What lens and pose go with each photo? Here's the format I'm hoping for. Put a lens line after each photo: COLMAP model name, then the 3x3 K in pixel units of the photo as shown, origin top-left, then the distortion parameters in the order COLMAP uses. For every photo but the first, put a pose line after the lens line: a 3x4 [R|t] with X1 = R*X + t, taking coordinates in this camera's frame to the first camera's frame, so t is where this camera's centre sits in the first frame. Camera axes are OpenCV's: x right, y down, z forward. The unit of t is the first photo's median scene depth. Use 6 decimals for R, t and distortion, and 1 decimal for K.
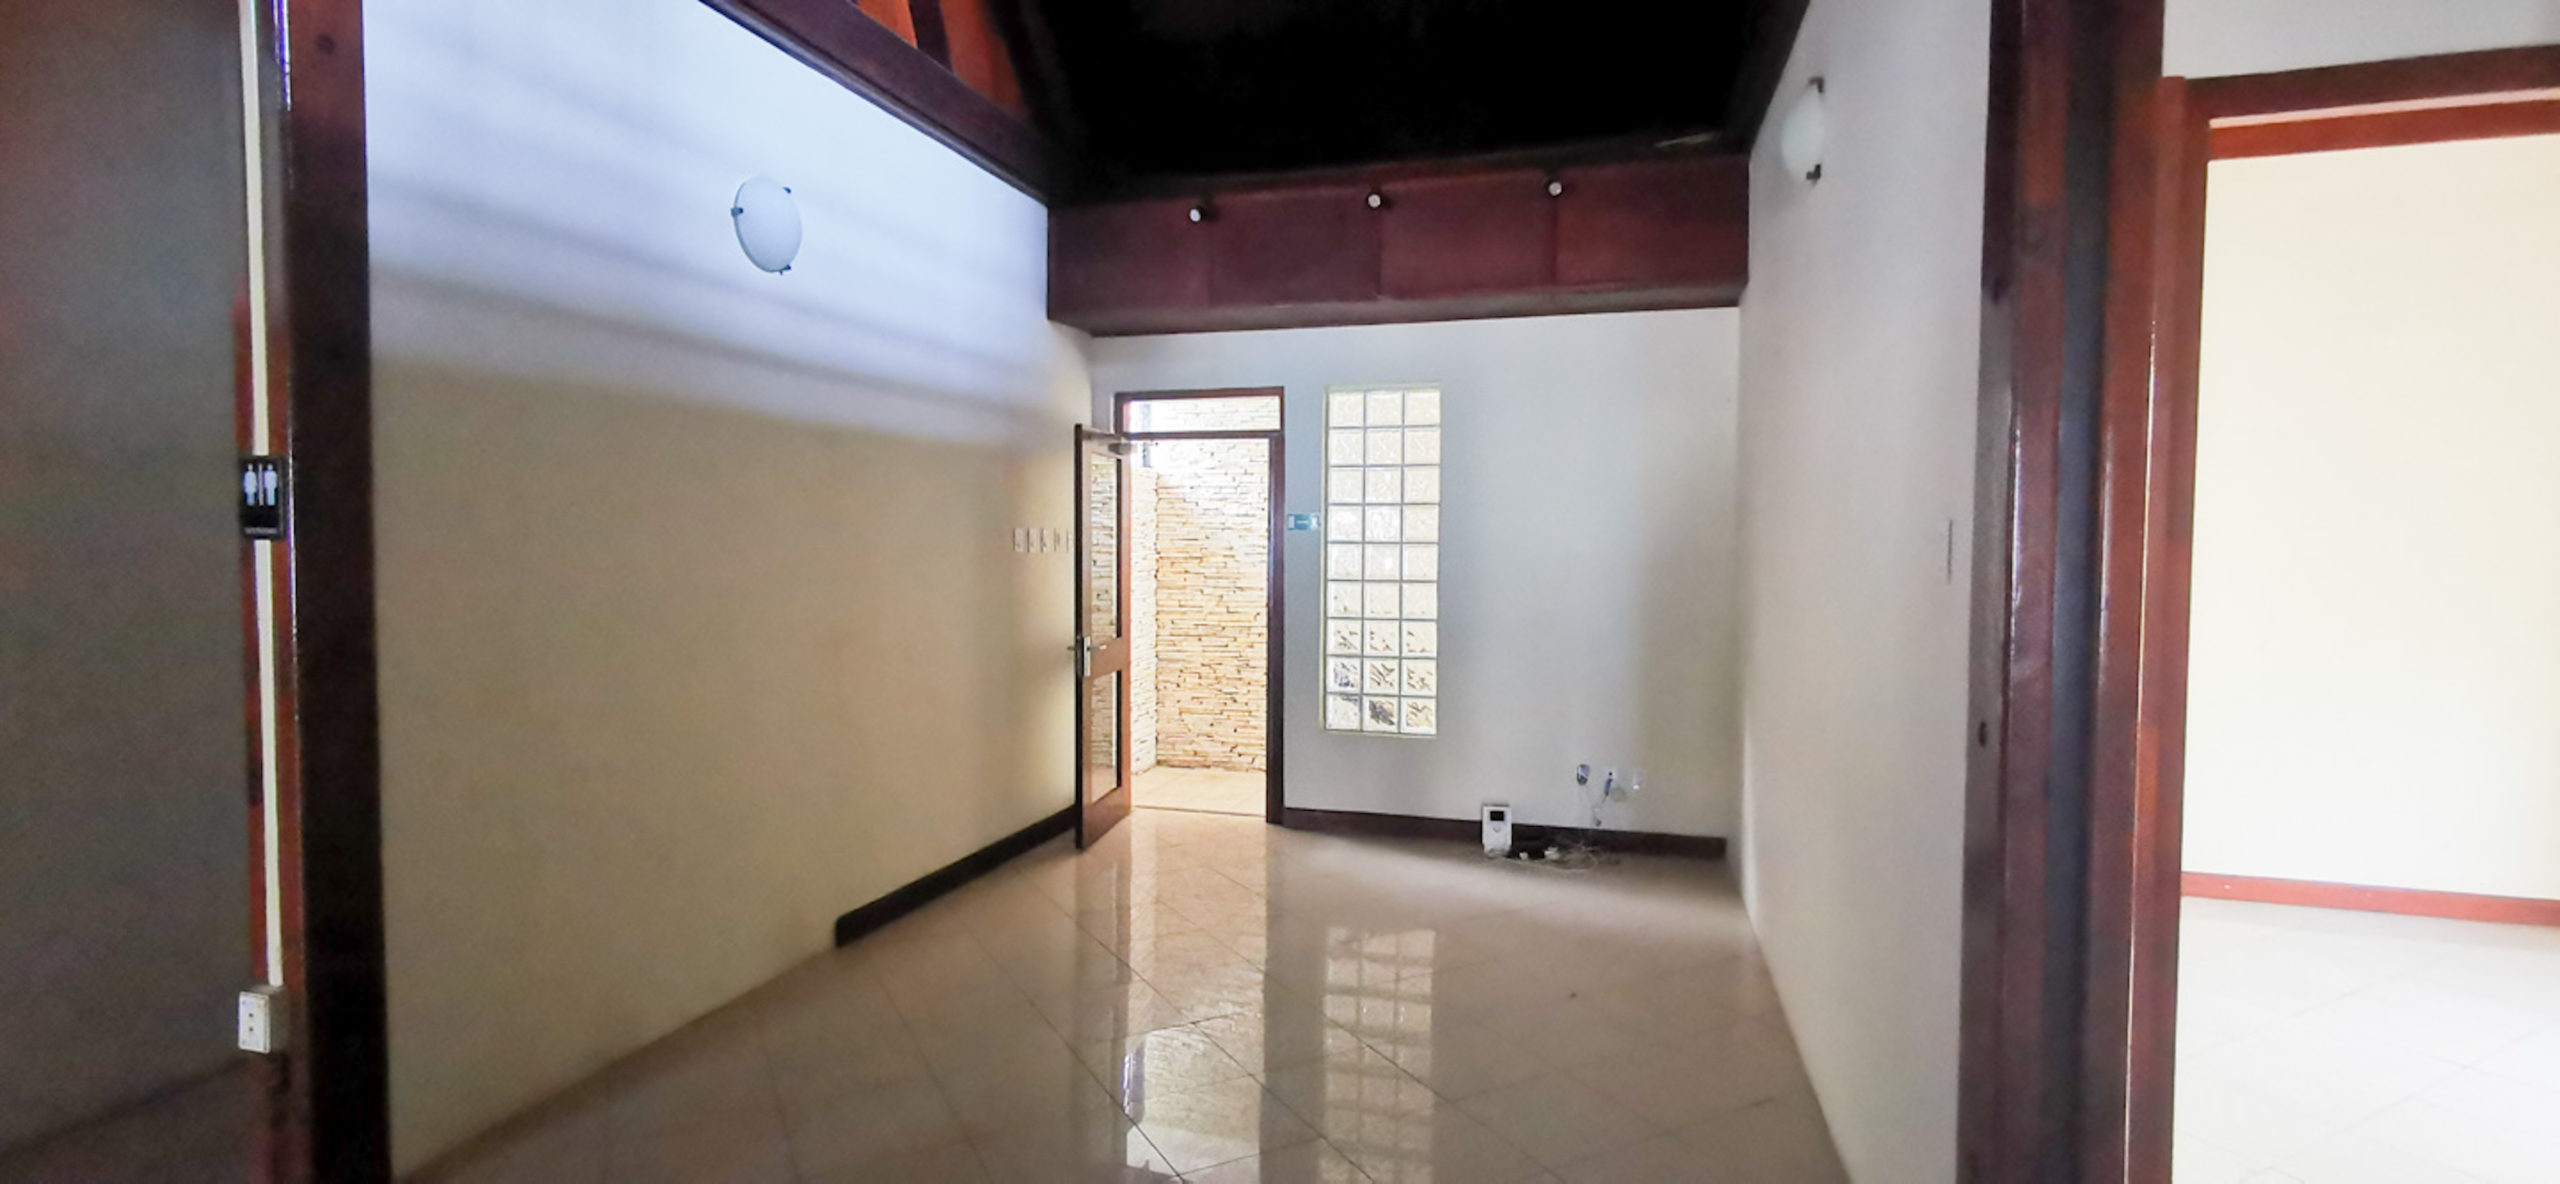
lens RADIAL K [[1158.9, 0, 1280.0], [0, 1158.9, 592.0], [0, 0, 1]] dist [0.001155, 0.000166]
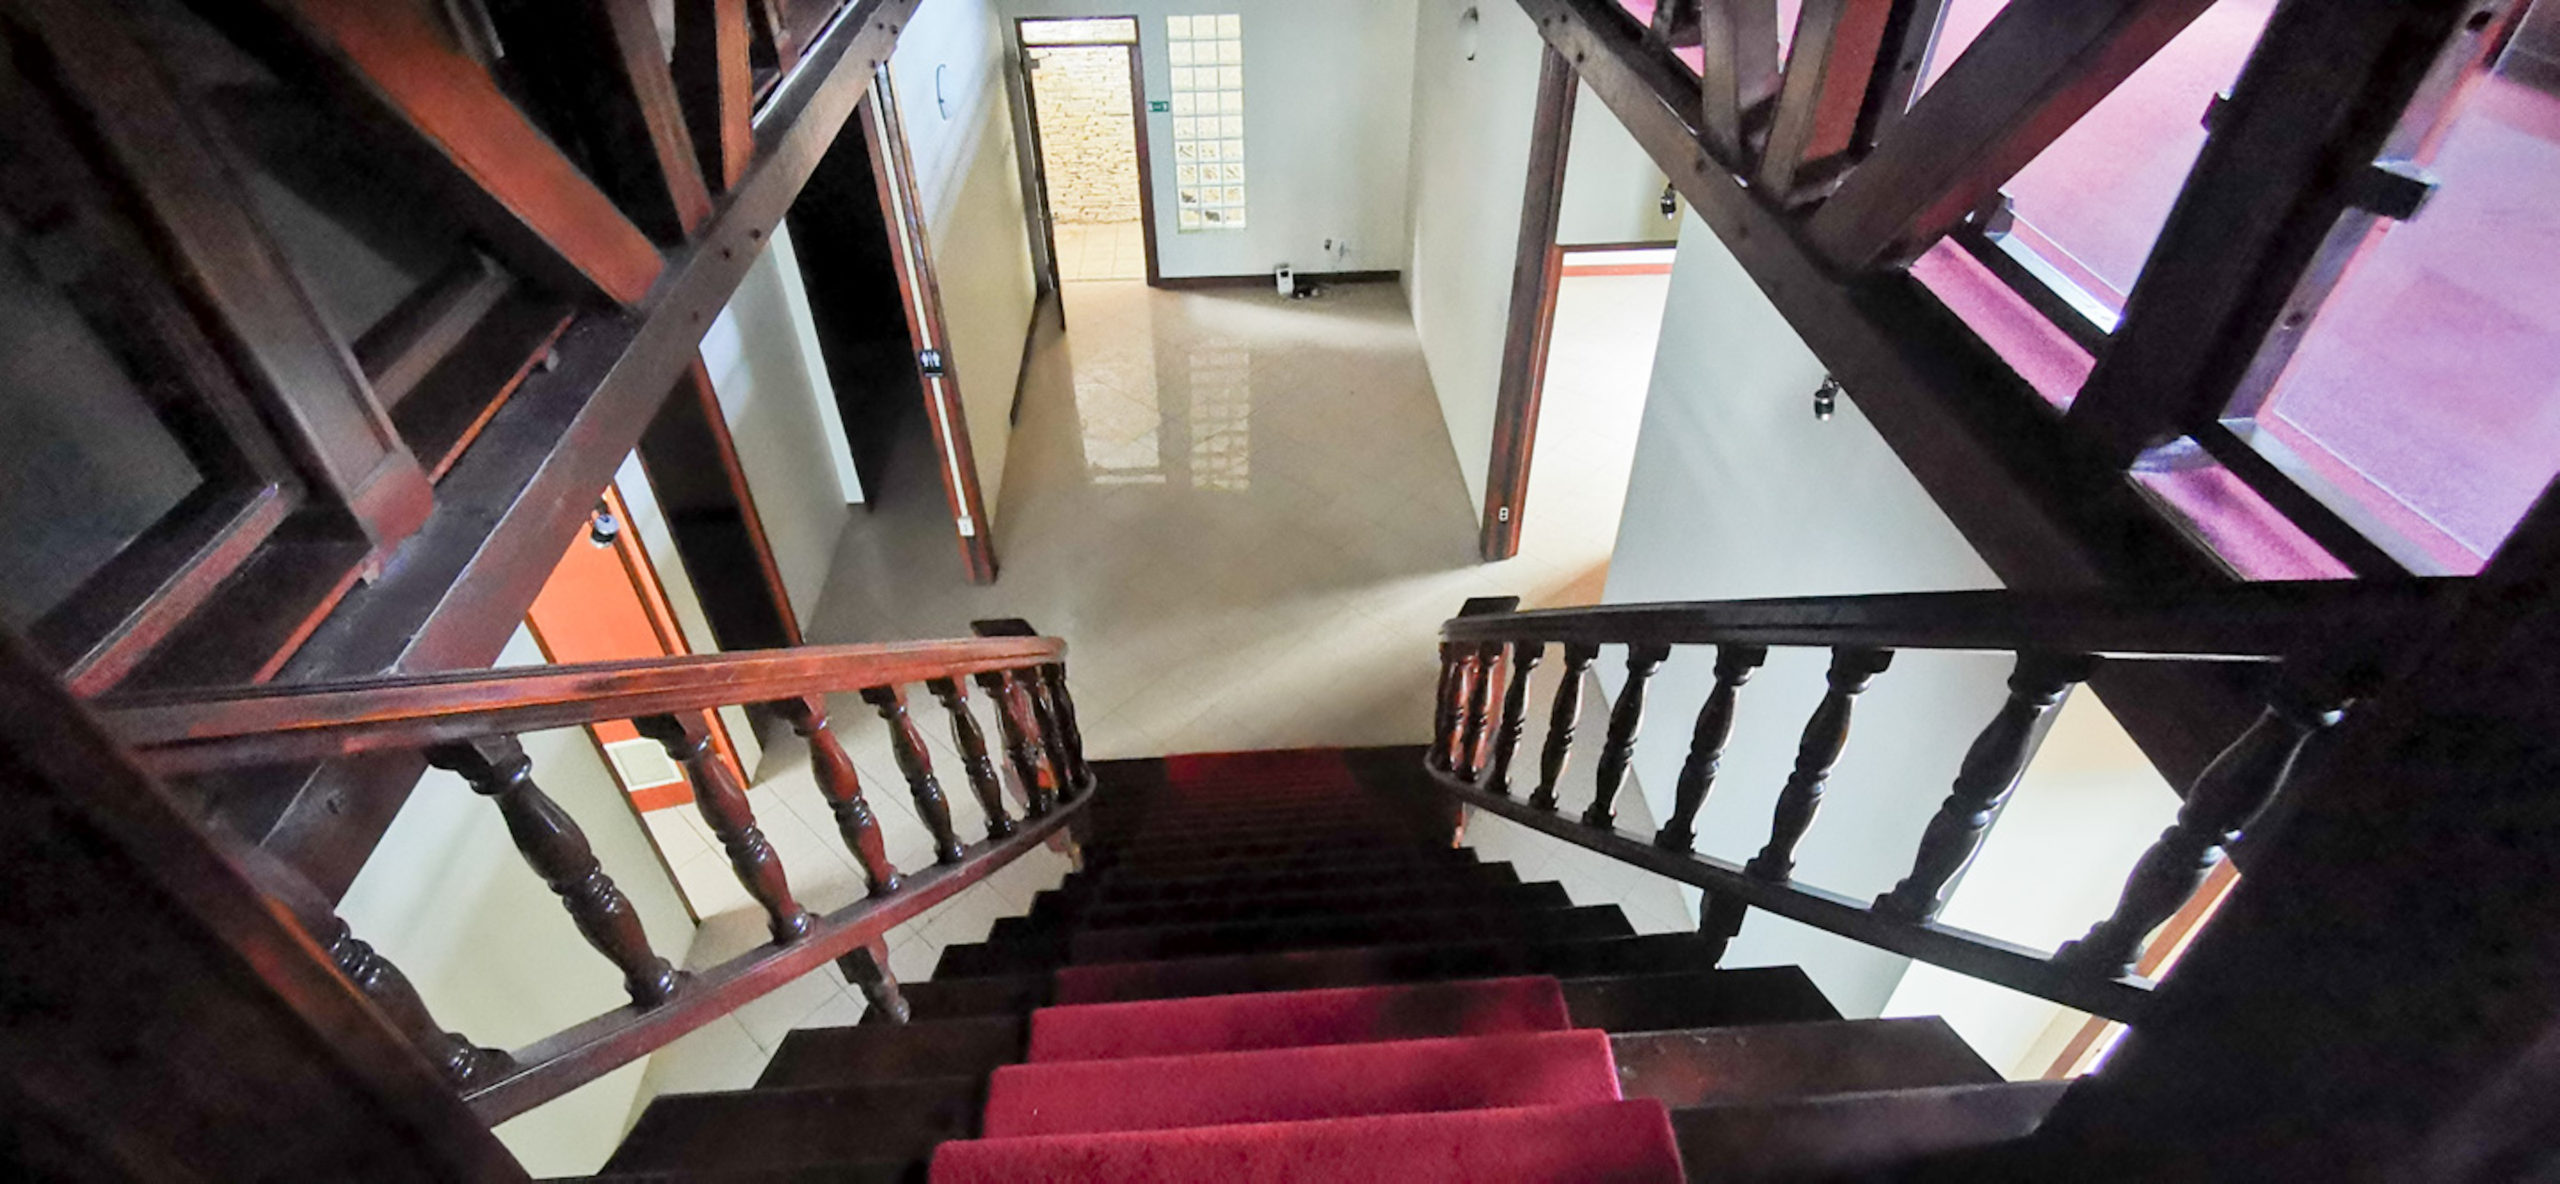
lens RADIAL K [[1158.9, 0, 1280.0], [0, 1158.9, 592.0], [0, 0, 1]] dist [0.001155, 0.000166]
pose [[0.941148, -0.228849, 0.248732, -0.375042], [0.024428, 0.780040, 0.625252, -0.537515], [-0.337109, -0.582379, 0.739724, -0.624011]]
